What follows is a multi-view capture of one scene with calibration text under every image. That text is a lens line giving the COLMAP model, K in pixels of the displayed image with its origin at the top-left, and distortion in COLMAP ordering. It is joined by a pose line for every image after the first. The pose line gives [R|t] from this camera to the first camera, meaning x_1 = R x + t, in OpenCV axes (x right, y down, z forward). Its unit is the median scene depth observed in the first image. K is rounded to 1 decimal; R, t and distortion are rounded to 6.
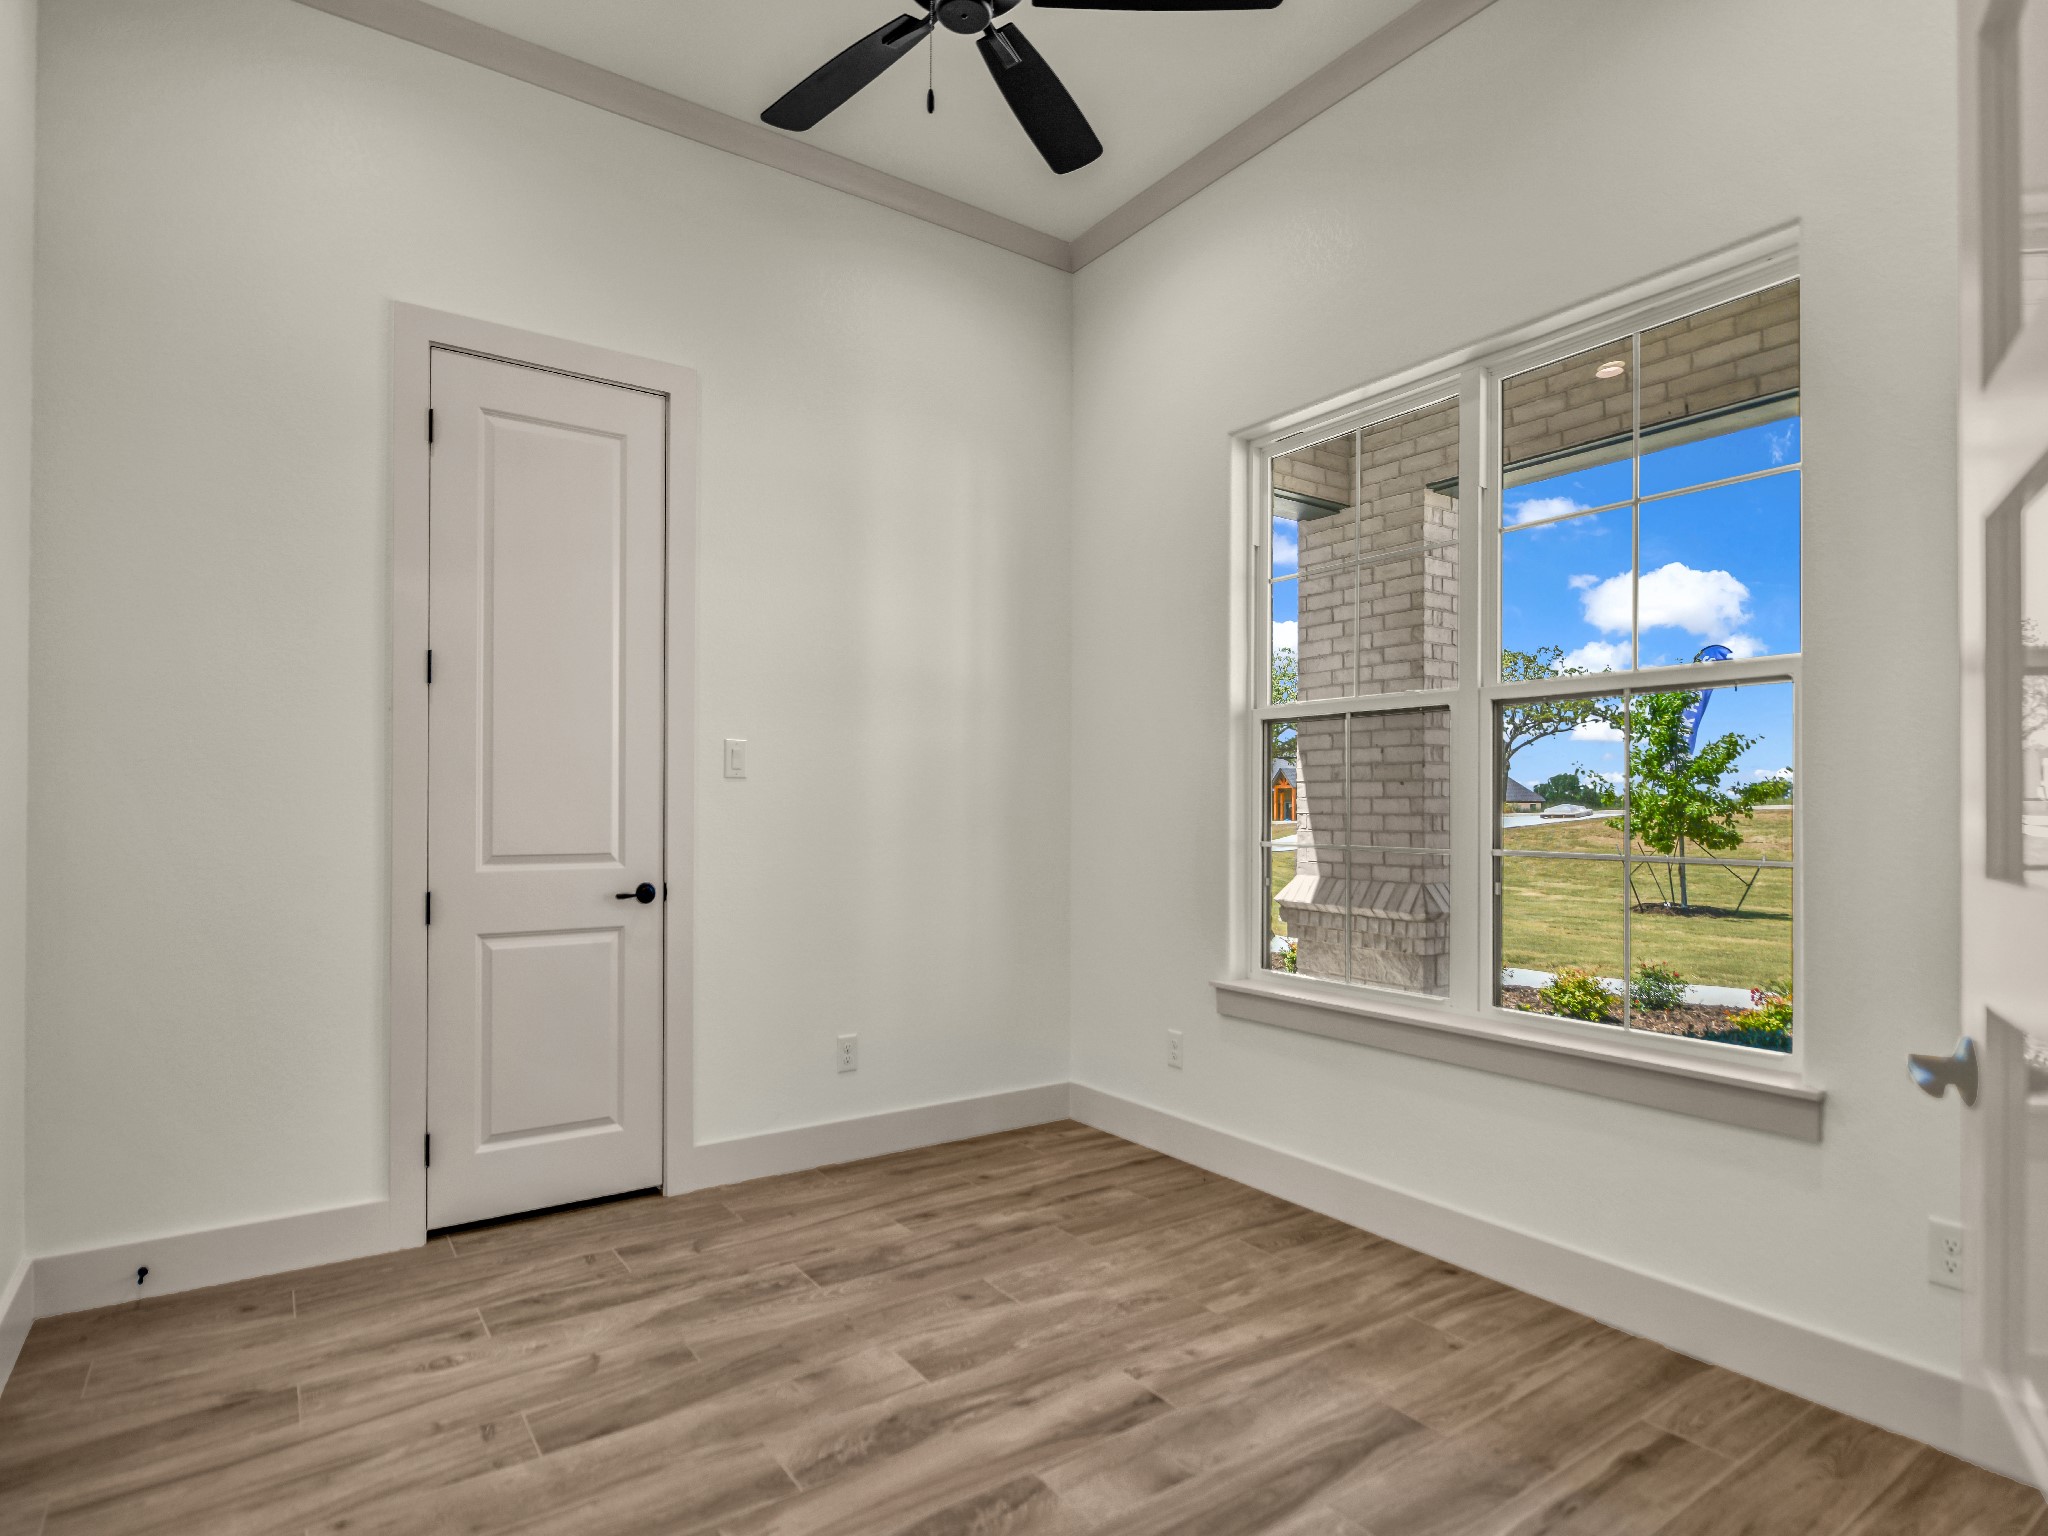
lens RADIAL K [[1108.2, 0, 1016.0], [0, 1108.2, 781.2], [0, 0, 1]] dist [-0.005032, -0.003298]
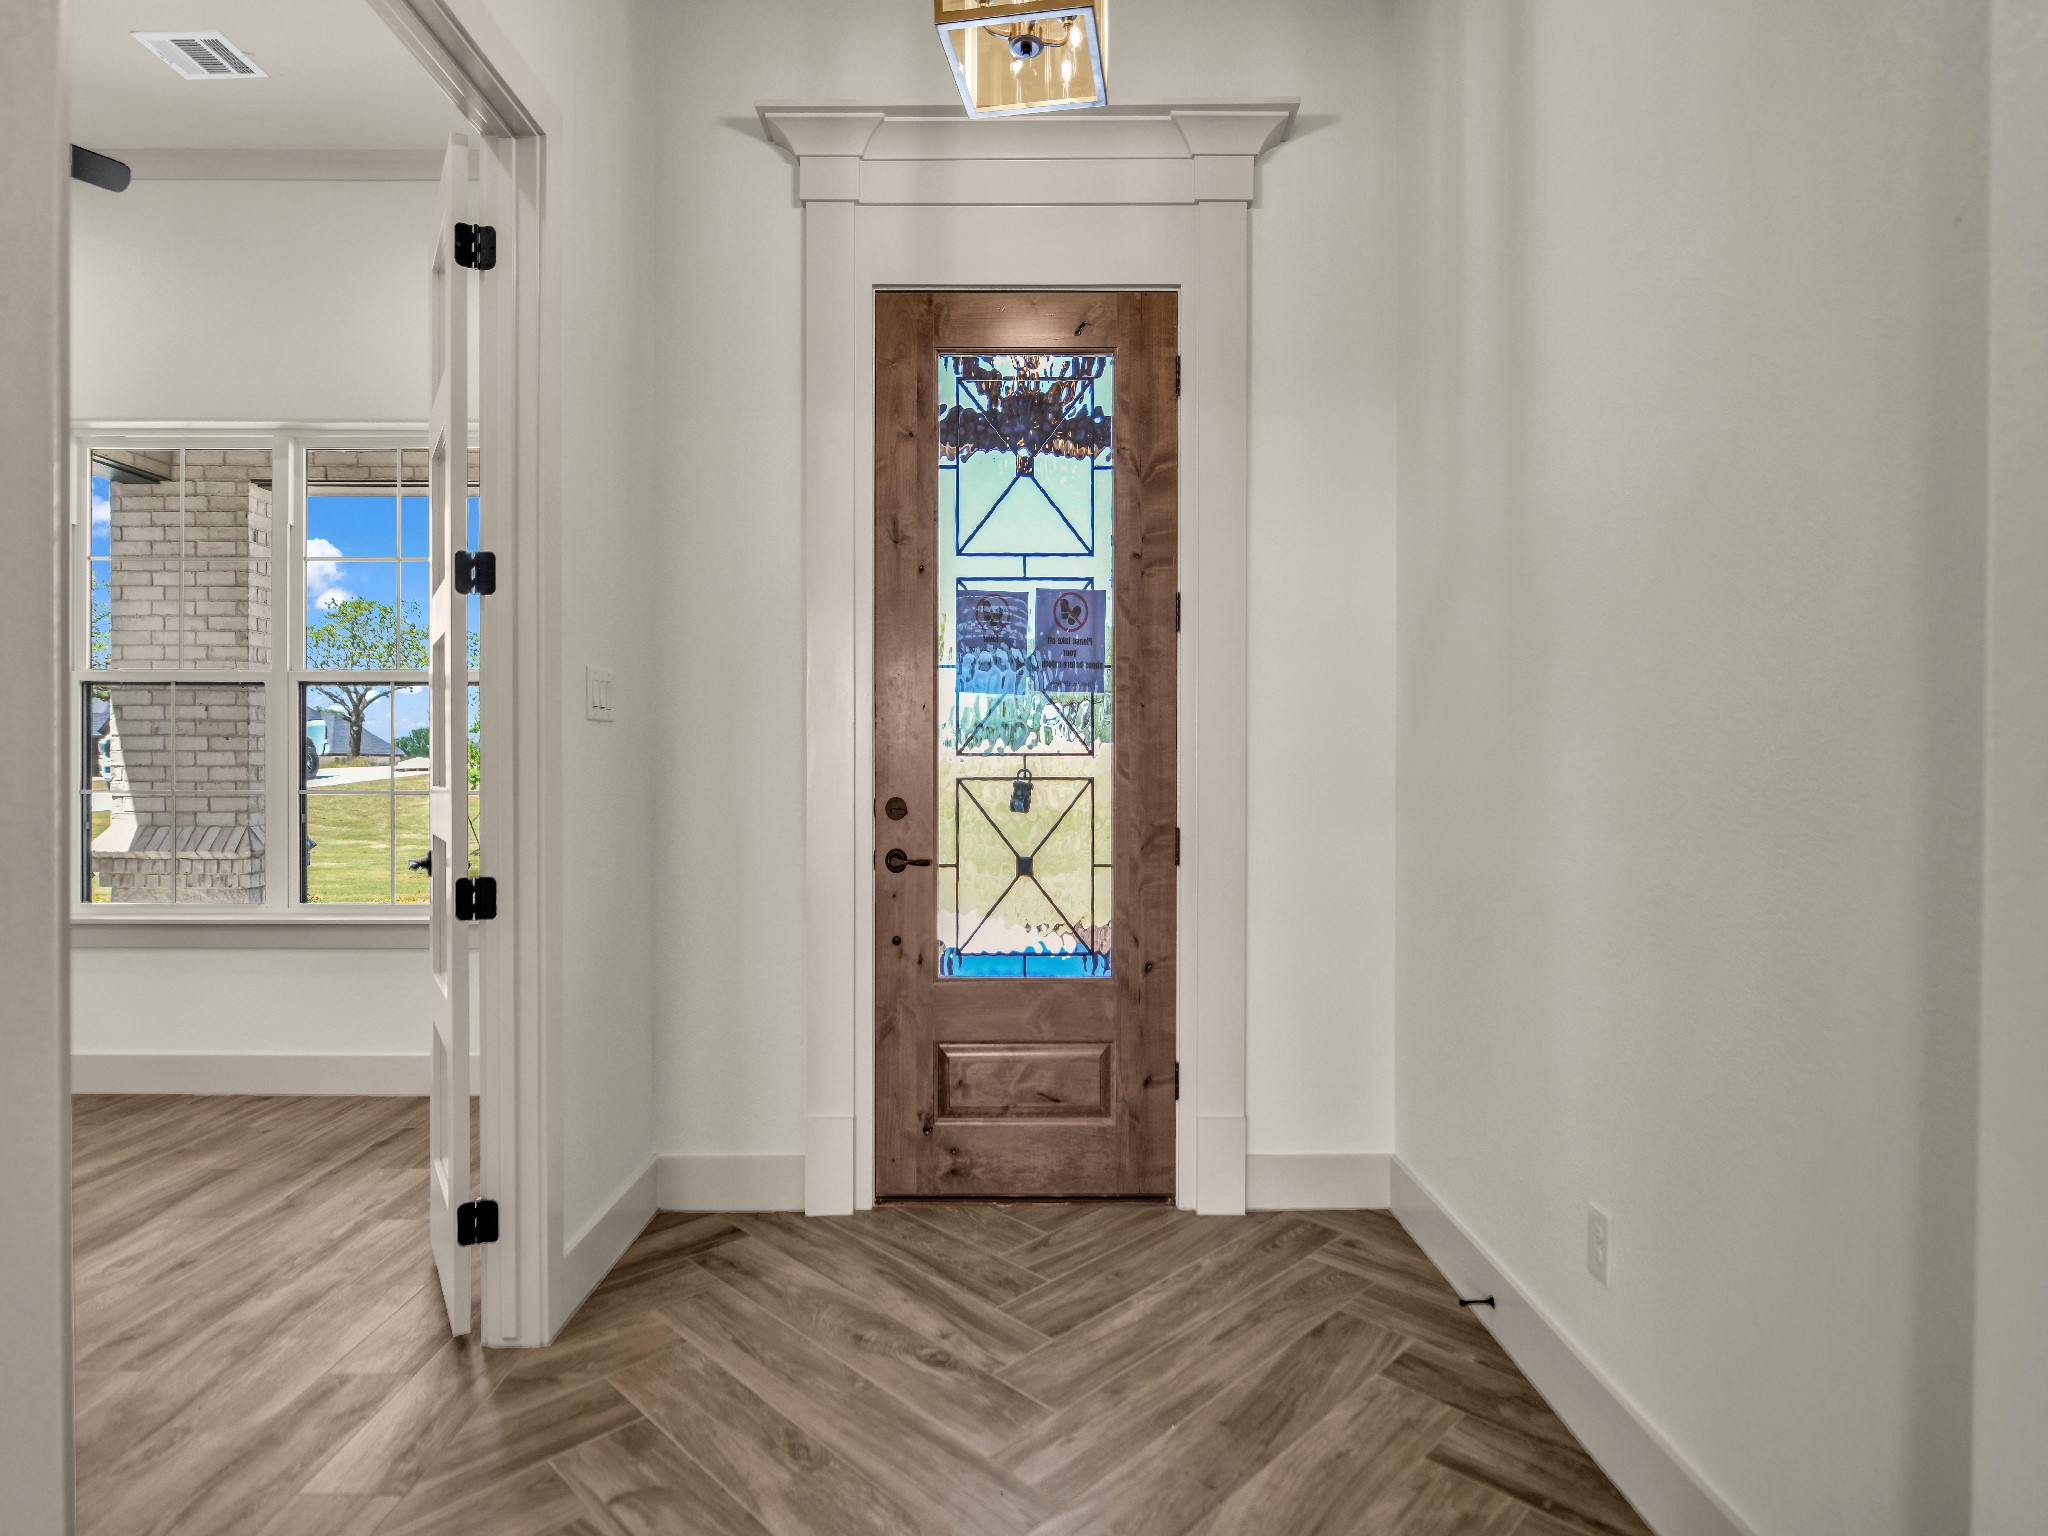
lens RADIAL K [[1108.2, 0, 1016.0], [0, 1108.2, 781.2], [0, 0, 1]] dist [-0.005032, -0.003298]
pose [[0.581848, -0.014623, 0.813166, -0.101605], [-0.019319, 0.999308, 0.031794, -0.006100], [-0.813068, -0.034209, 0.581163, -0.315976]]
